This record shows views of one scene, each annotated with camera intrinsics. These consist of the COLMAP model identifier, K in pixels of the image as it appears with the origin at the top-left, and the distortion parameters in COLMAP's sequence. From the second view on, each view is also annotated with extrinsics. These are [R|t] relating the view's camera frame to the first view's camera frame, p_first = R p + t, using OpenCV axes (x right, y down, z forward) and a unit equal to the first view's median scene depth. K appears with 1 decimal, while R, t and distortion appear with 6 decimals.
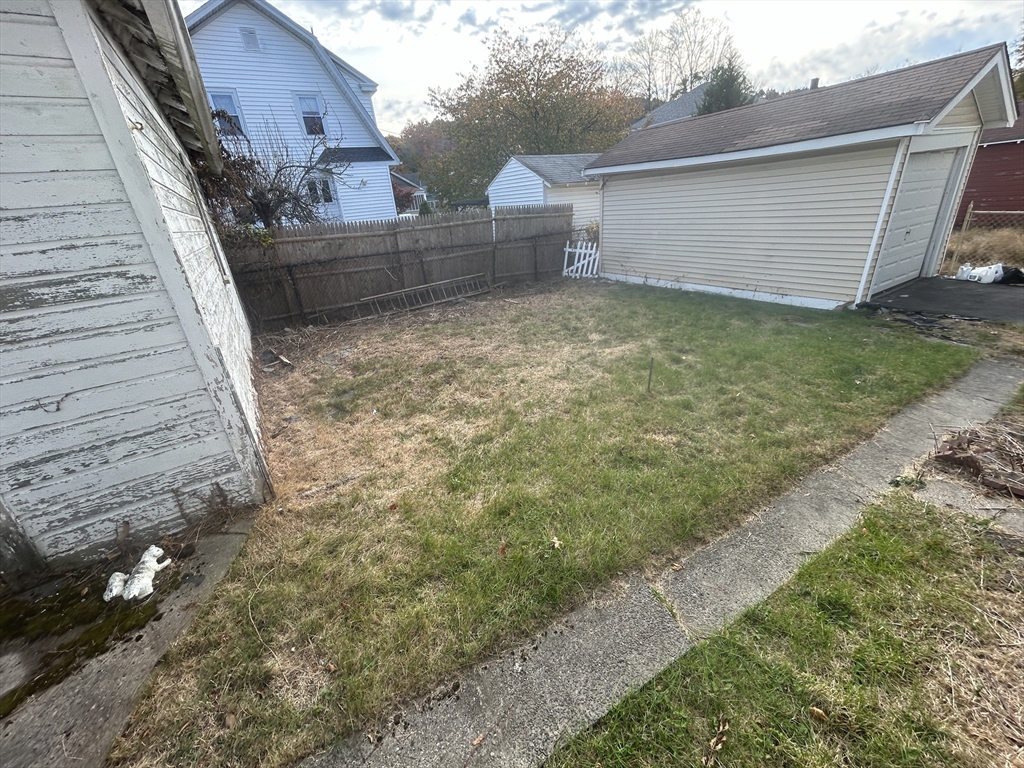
lens RADIAL K [[412.5, 0, 510.5], [0, 412.5, 383.0], [0, 0, 1]] dist [-0.001130, -0.000319]
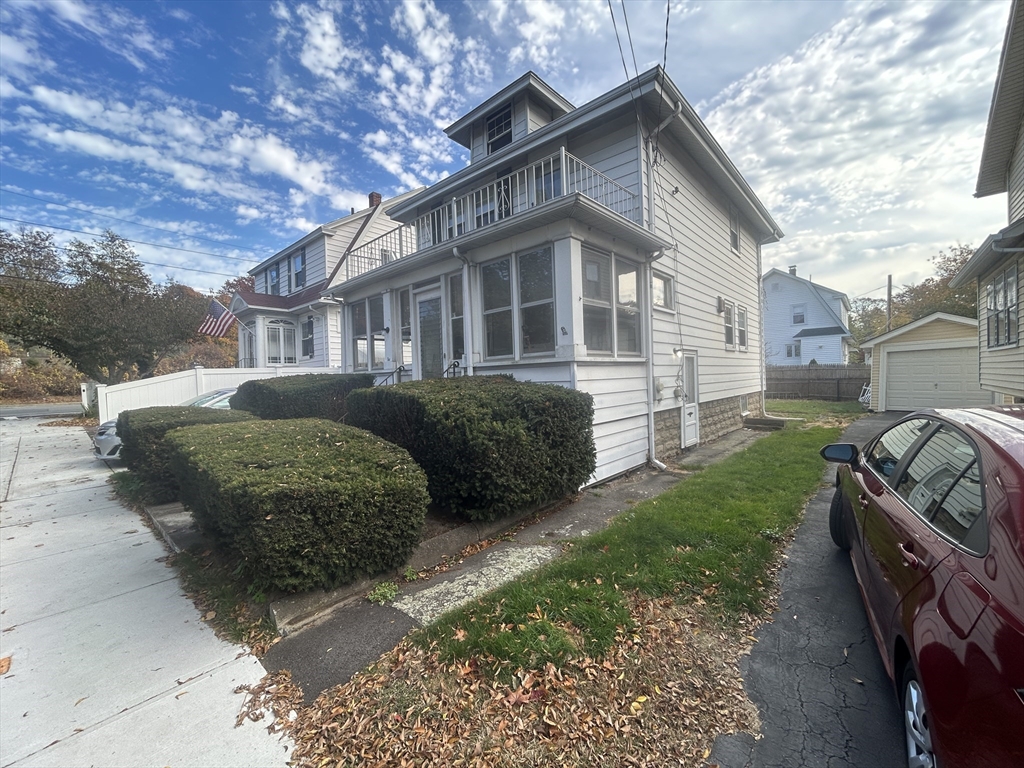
lens RADIAL K [[412.5, 0, 507.6], [0, 412.5, 383.6], [0, 0, 1]] dist [-0.001130, -0.000319]
pose [[0.277998, 0.087665, -0.956573, 0.968994], [-0.384817, 0.922589, -0.027285, 0.206274], [0.880132, 0.375691, 0.290213, -0.598149]]
